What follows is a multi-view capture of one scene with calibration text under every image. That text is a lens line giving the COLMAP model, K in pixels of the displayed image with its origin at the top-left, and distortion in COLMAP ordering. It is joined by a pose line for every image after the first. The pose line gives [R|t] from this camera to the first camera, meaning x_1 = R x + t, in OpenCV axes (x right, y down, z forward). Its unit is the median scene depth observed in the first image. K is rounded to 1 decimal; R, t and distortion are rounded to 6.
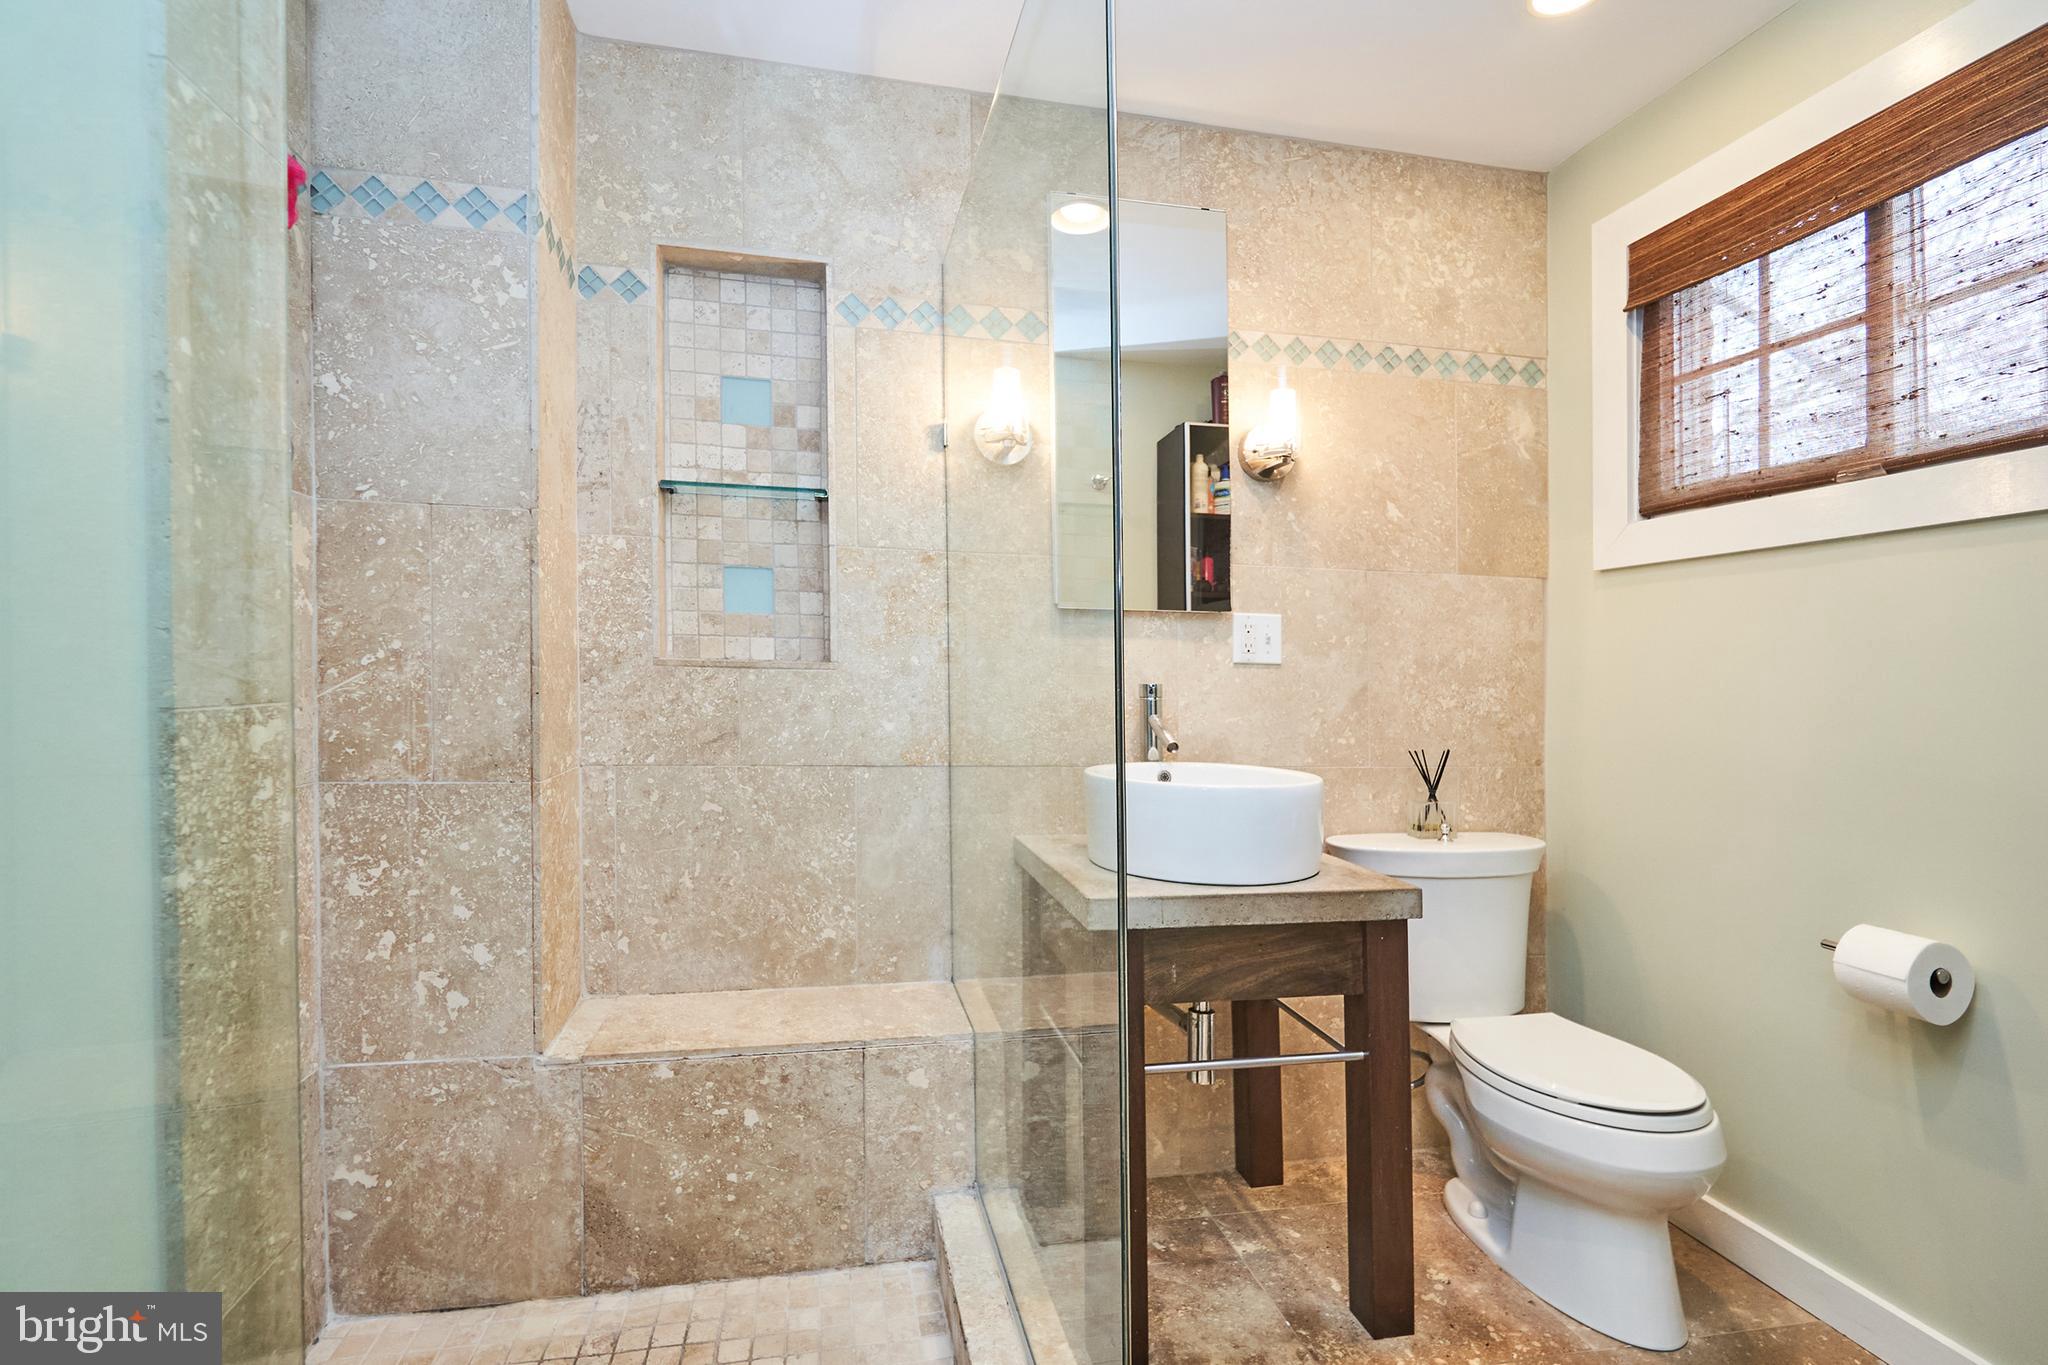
lens RADIAL K [[905.8, 0, 1015.2], [0, 905.8, 675.1], [0, 0, 1]] dist [-0.003240, -0.001610]
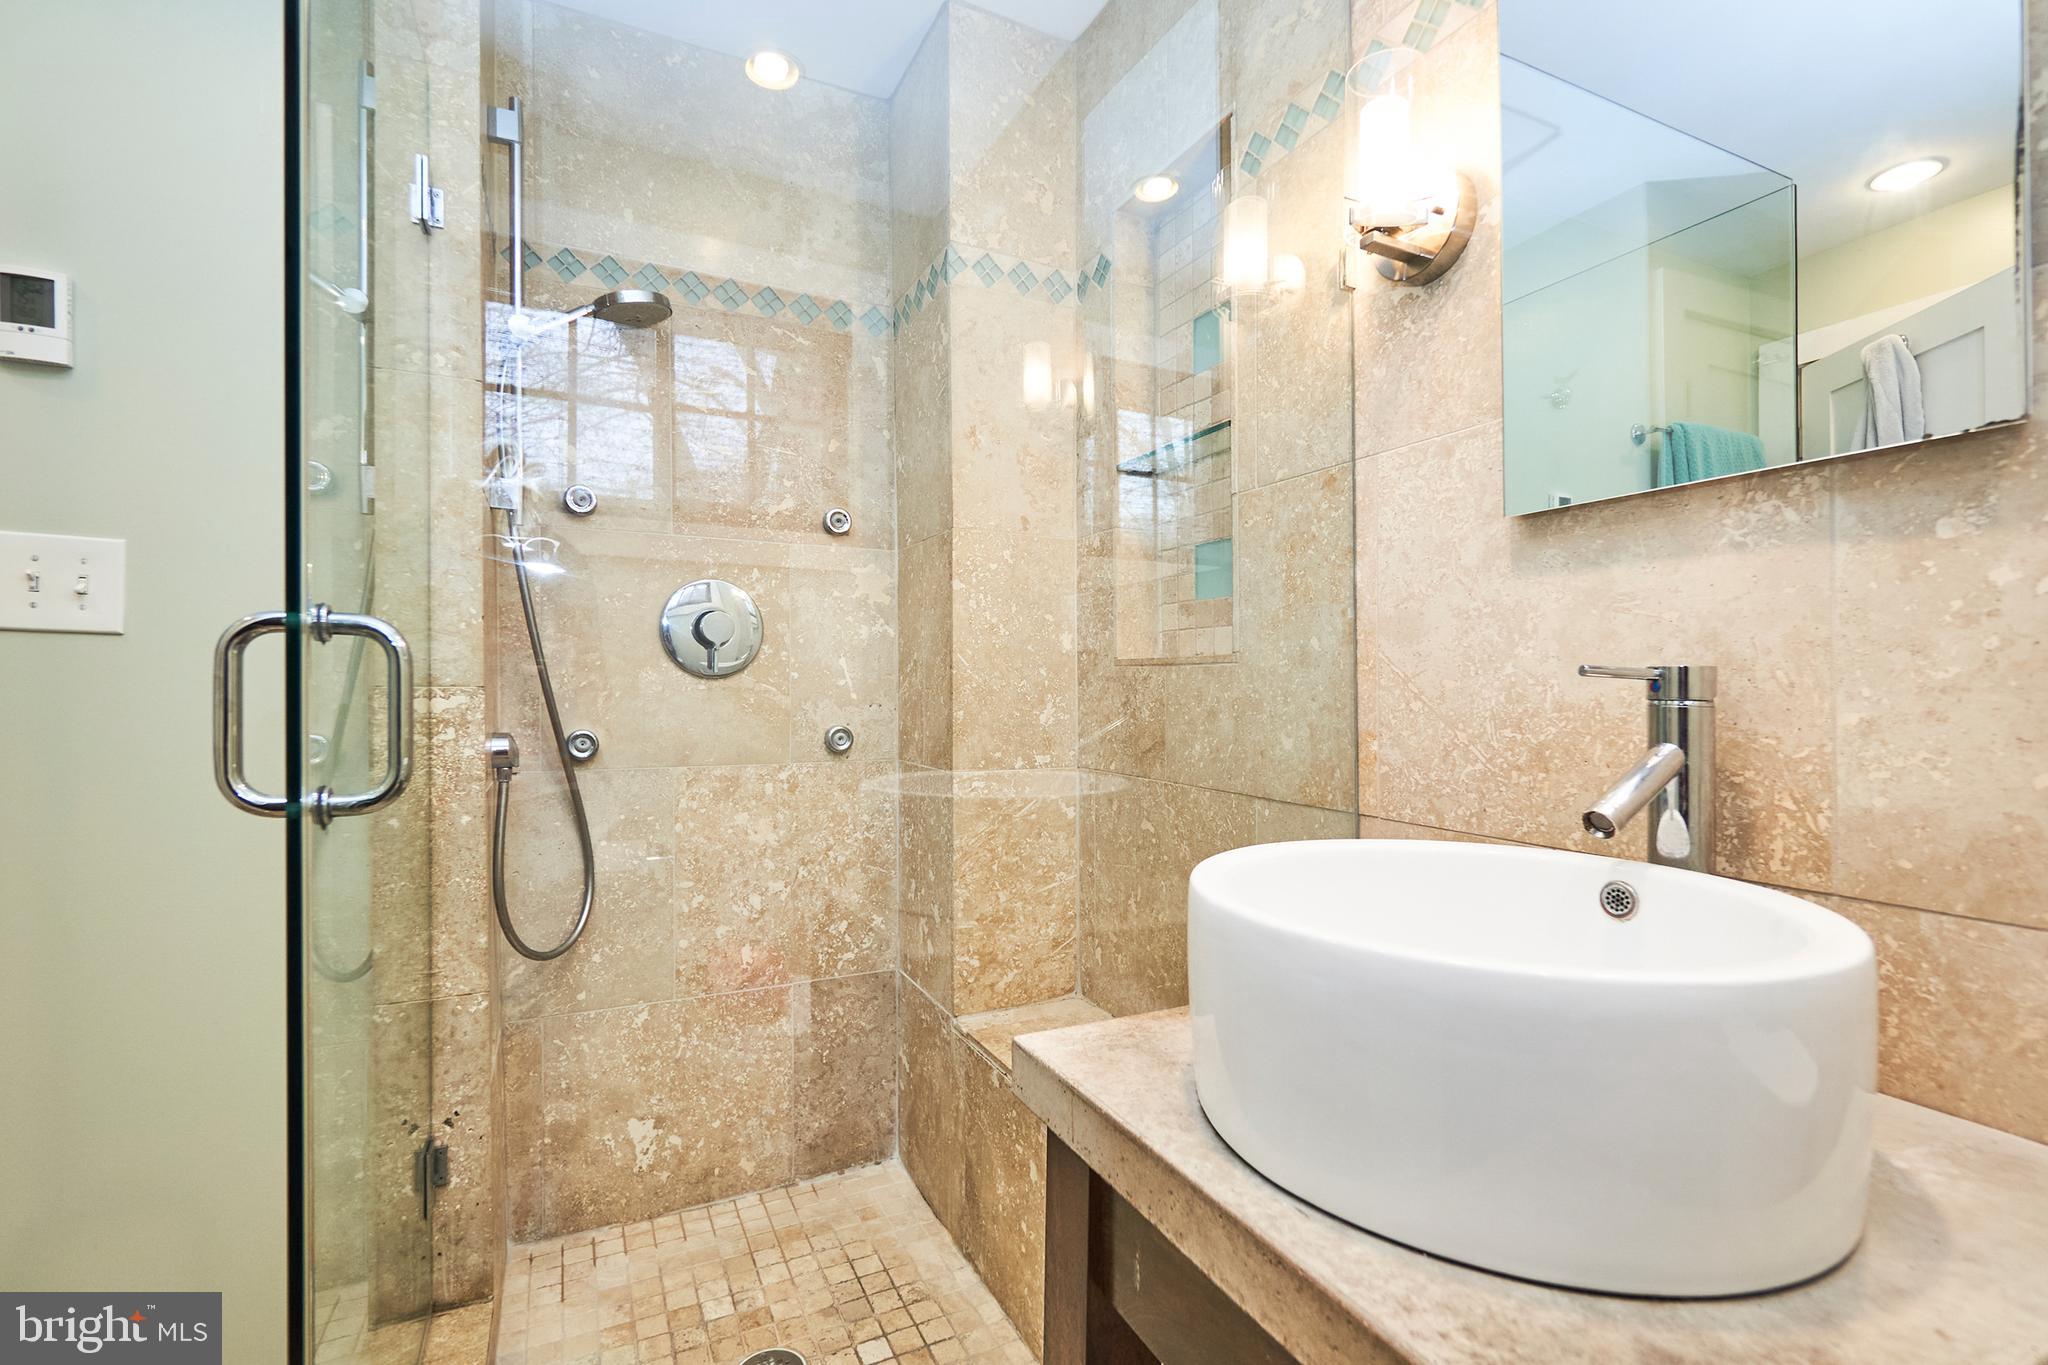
lens RADIAL K [[905.8, 0, 970.8], [0, 905.8, 708.6], [0, 0, 1]] dist [-0.003240, -0.001610]
pose [[0.252319, 0.007574, -0.967614, 0.458550], [0.002340, 0.999962, 0.008437, 0.024584], [0.967641, -0.004393, 0.252292, 0.607539]]
